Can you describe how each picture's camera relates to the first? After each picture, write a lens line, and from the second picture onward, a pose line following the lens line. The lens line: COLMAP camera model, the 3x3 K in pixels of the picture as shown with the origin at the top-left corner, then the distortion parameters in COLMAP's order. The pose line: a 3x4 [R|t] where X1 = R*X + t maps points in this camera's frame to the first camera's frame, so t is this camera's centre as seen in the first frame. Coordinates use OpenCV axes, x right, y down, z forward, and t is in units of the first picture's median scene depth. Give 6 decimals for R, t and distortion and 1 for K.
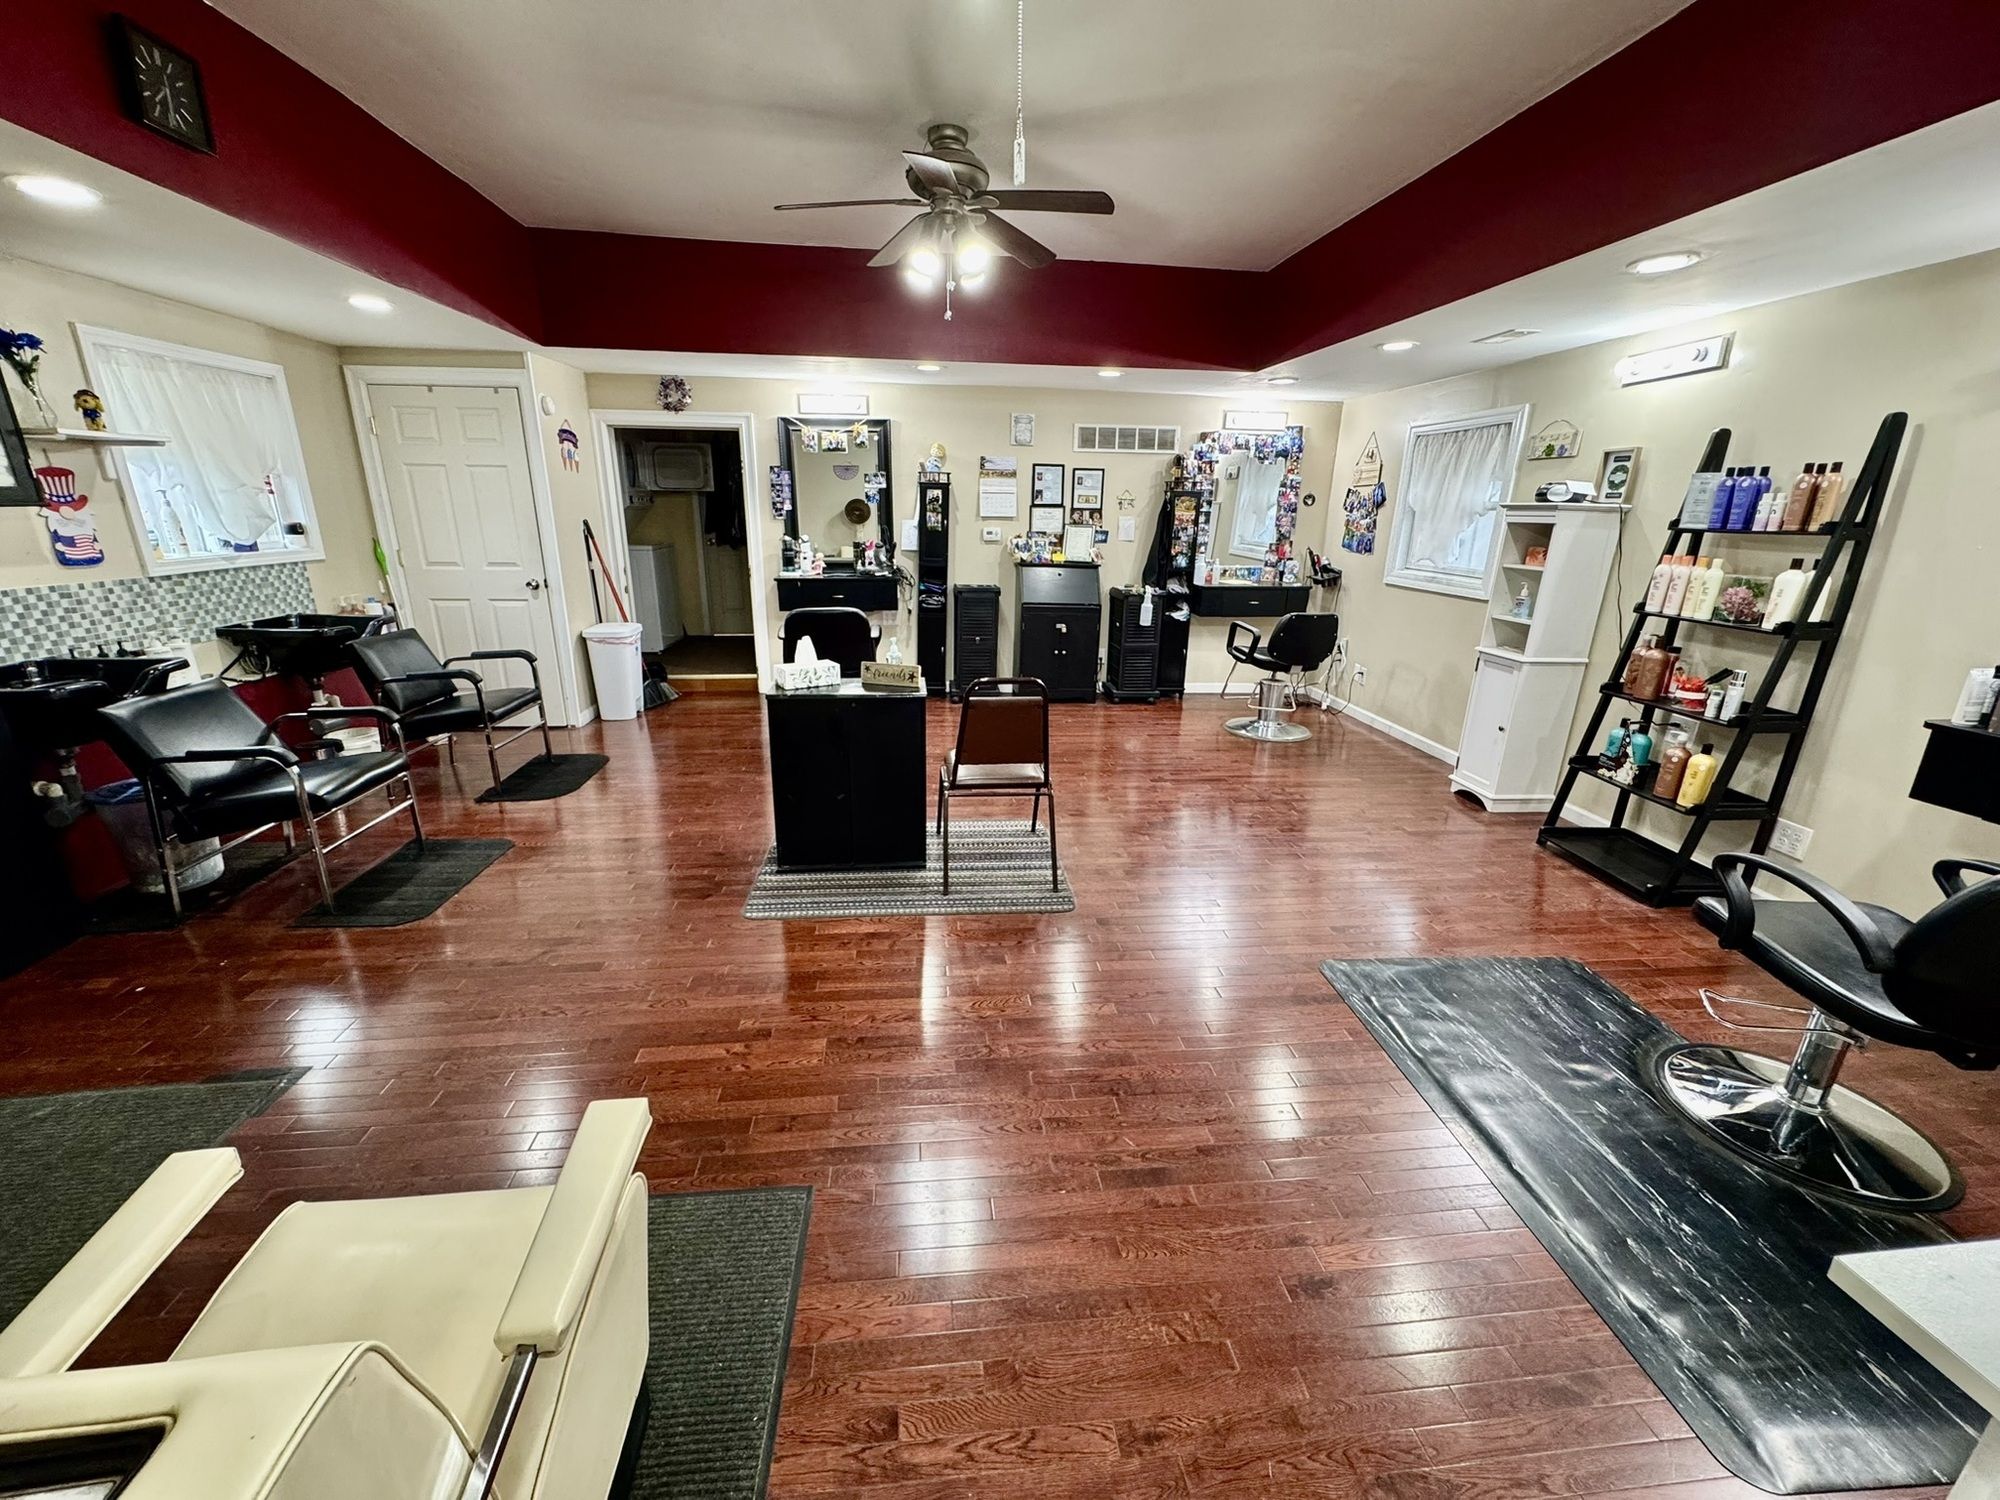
lens RADIAL K [[828.6, 0, 997.6], [0, 828.6, 749.4], [0, 0, 1]] dist [-0.001786, 0.000301]
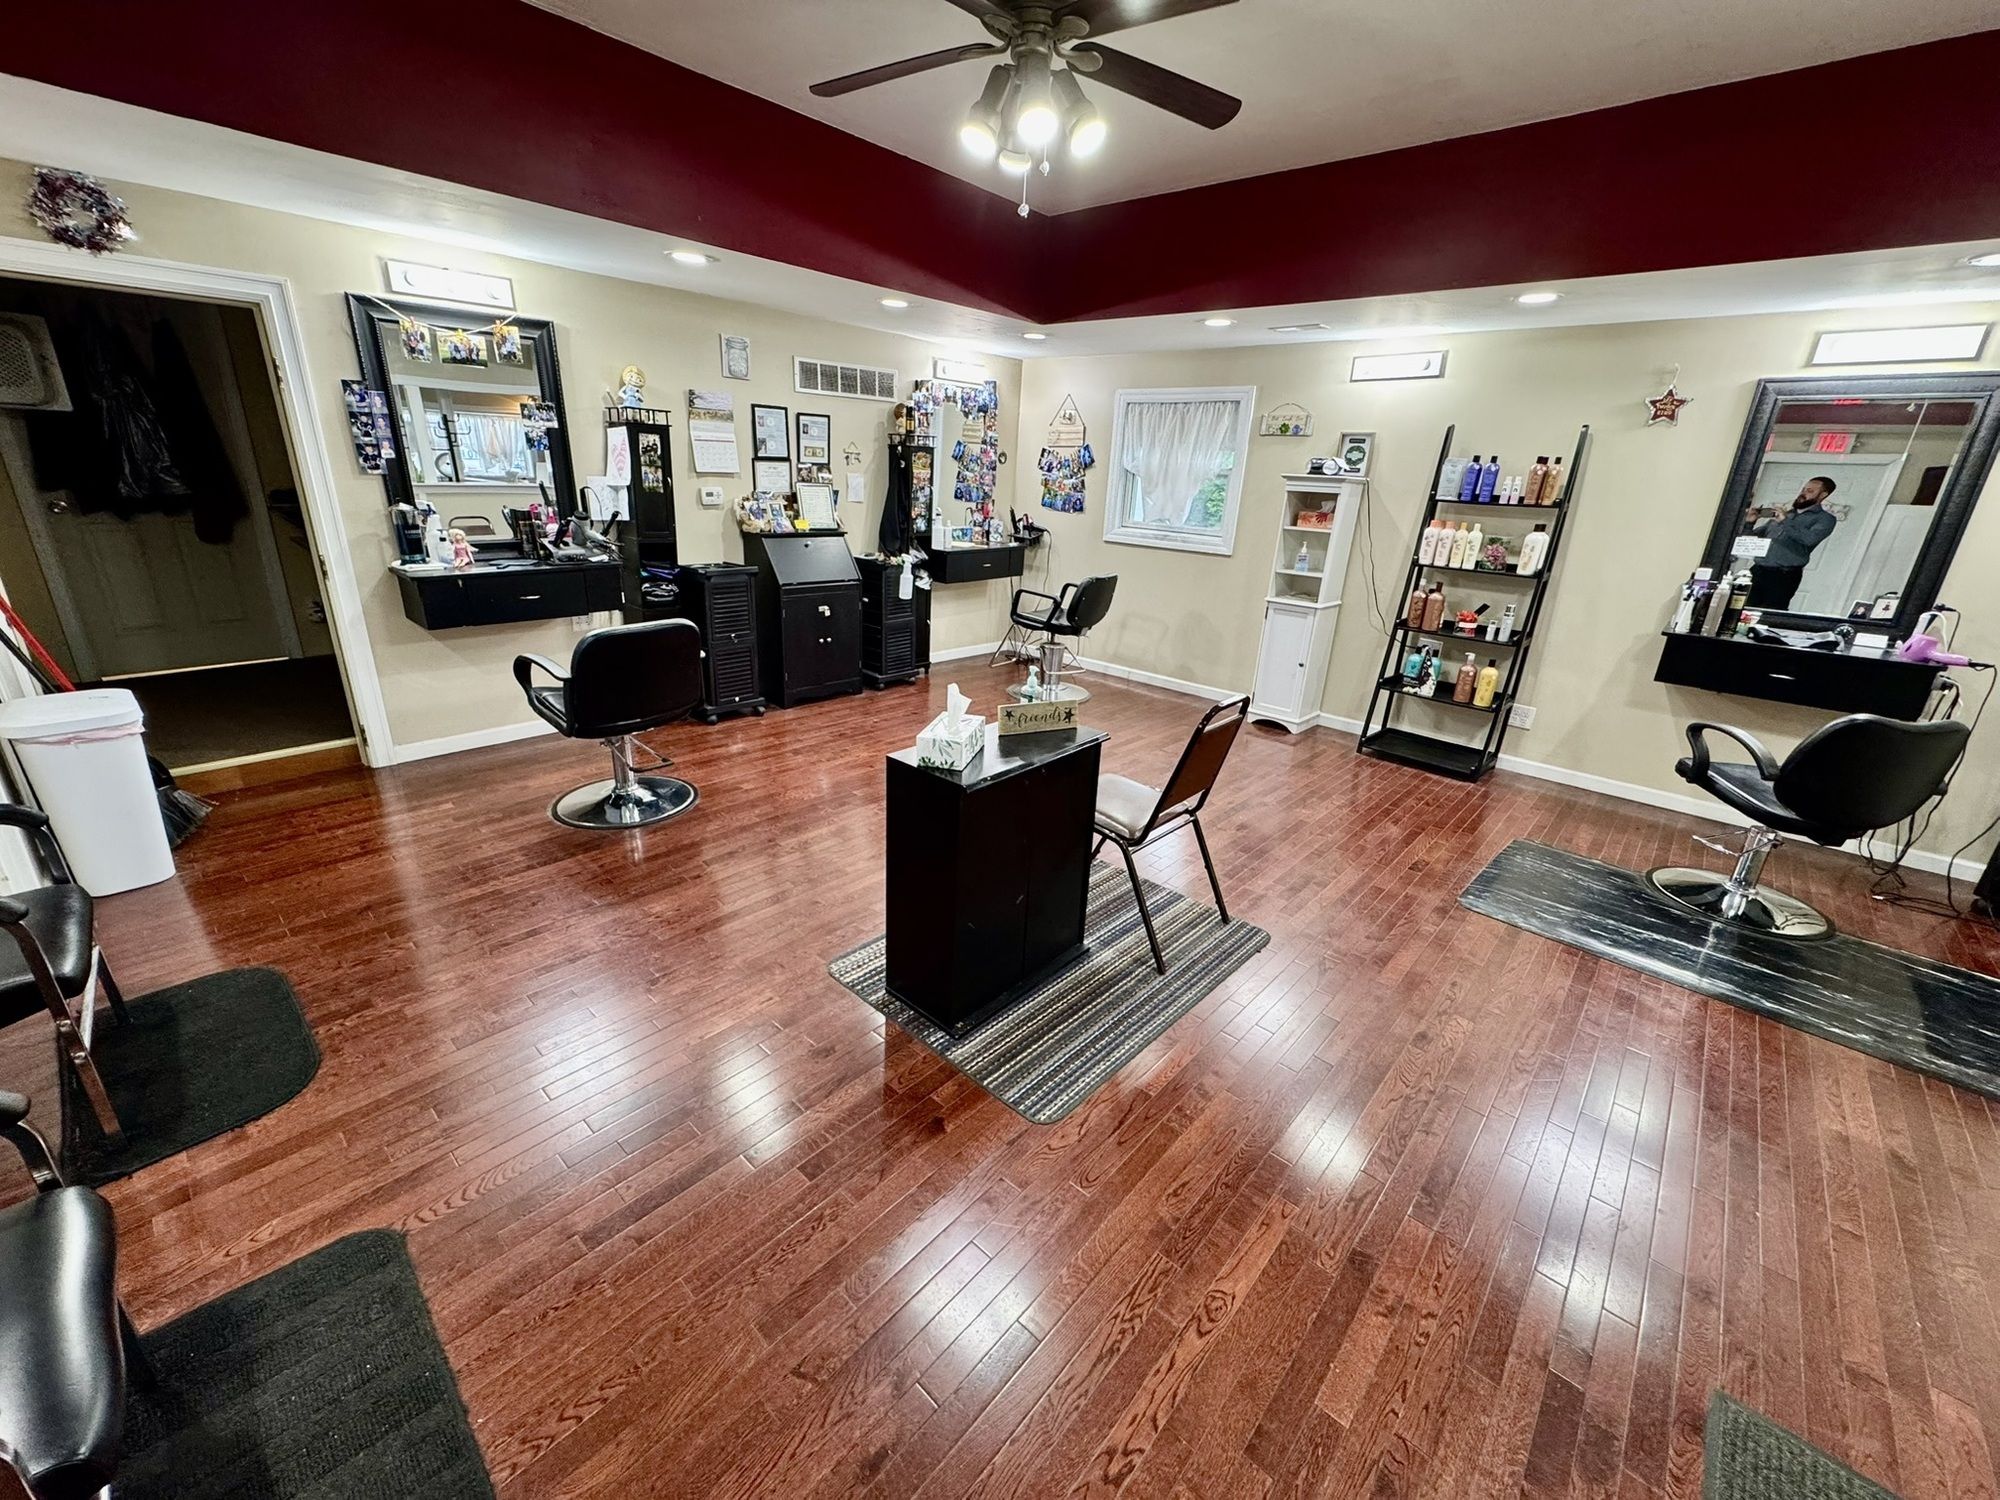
lens RADIAL K [[815.5, 0, 1008.6], [0, 815.5, 749.5], [0, 0, 1]] dist [-0.000384, -0.000106]
pose [[0.735740, -0.208801, 0.644274, -0.355715], [0.160466, 0.977945, 0.133692, -0.094081], [-0.657980, 0.005021, 0.753019, 0.275210]]
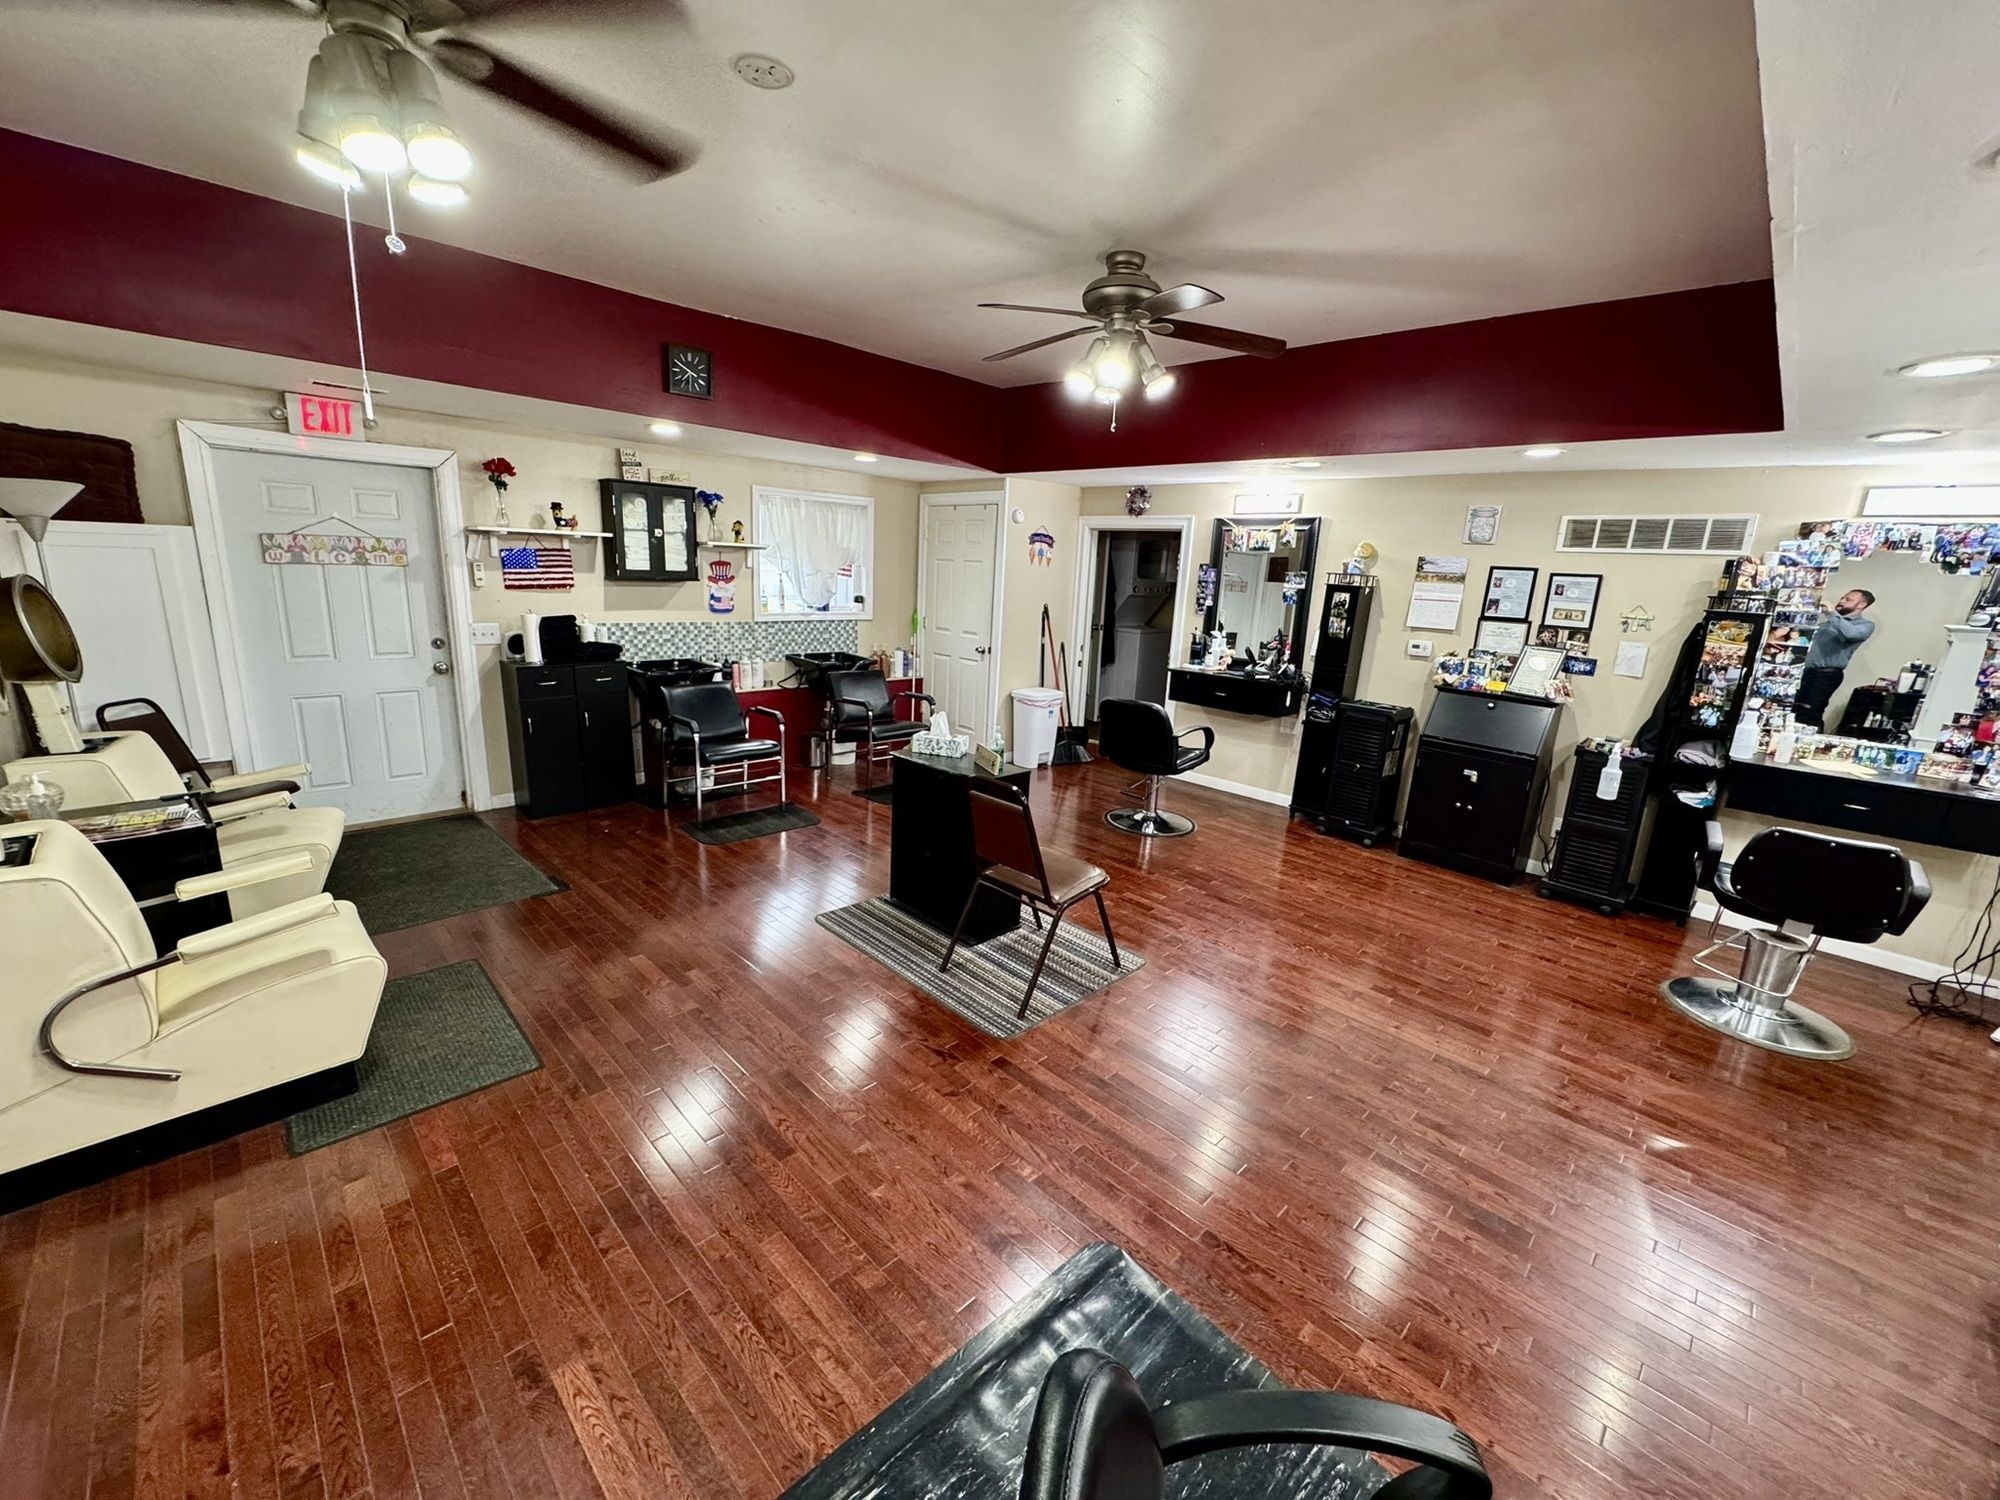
lens RADIAL K [[813.8, 0, 972.0], [0, 813.8, 744.3], [0, 0, 1]] dist [-0.001431, -0.000242]
pose [[0.608312, 0.187142, -0.771320, 0.384941], [-0.263954, 0.964191, 0.025766, -0.075150], [0.748522, 0.187919, 0.635926, 0.180333]]
